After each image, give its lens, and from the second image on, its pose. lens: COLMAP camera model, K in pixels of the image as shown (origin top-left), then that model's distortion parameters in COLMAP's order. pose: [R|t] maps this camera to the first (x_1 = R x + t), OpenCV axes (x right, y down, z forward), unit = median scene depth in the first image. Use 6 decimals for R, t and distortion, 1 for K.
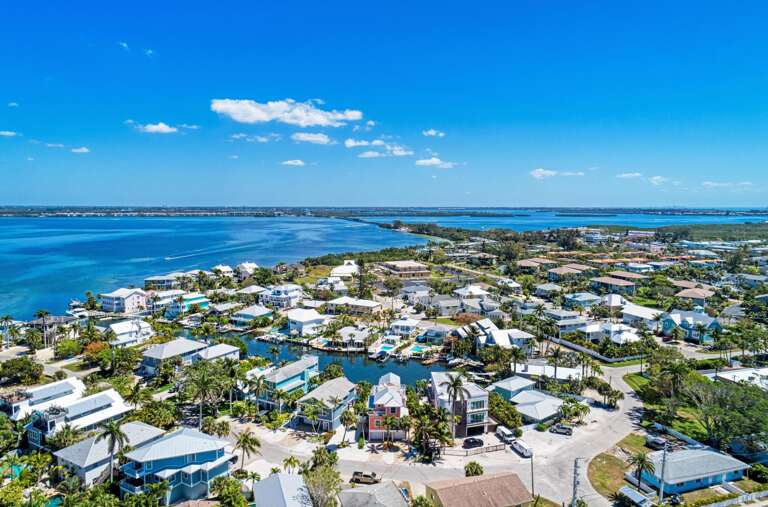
lens RADIAL K [[531.5, 0, 384.0], [0, 531.5, 253.5], [0, 0, 1]] dist [0.001722, -0.000077]
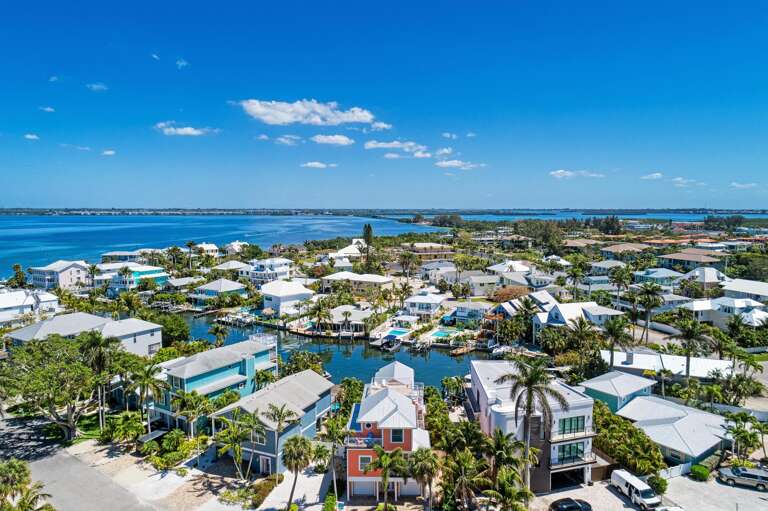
lens RADIAL K [[524.2, 0, 384.0], [0, 524.2, 227.1], [0, 0, 1]] dist [0.007564, 0.003266]
pose [[0.999162, -0.005958, -0.040487, 0.015959], [0.003423, 0.998046, -0.062387, 0.085663], [0.040779, 0.062196, 0.997231, 0.322499]]
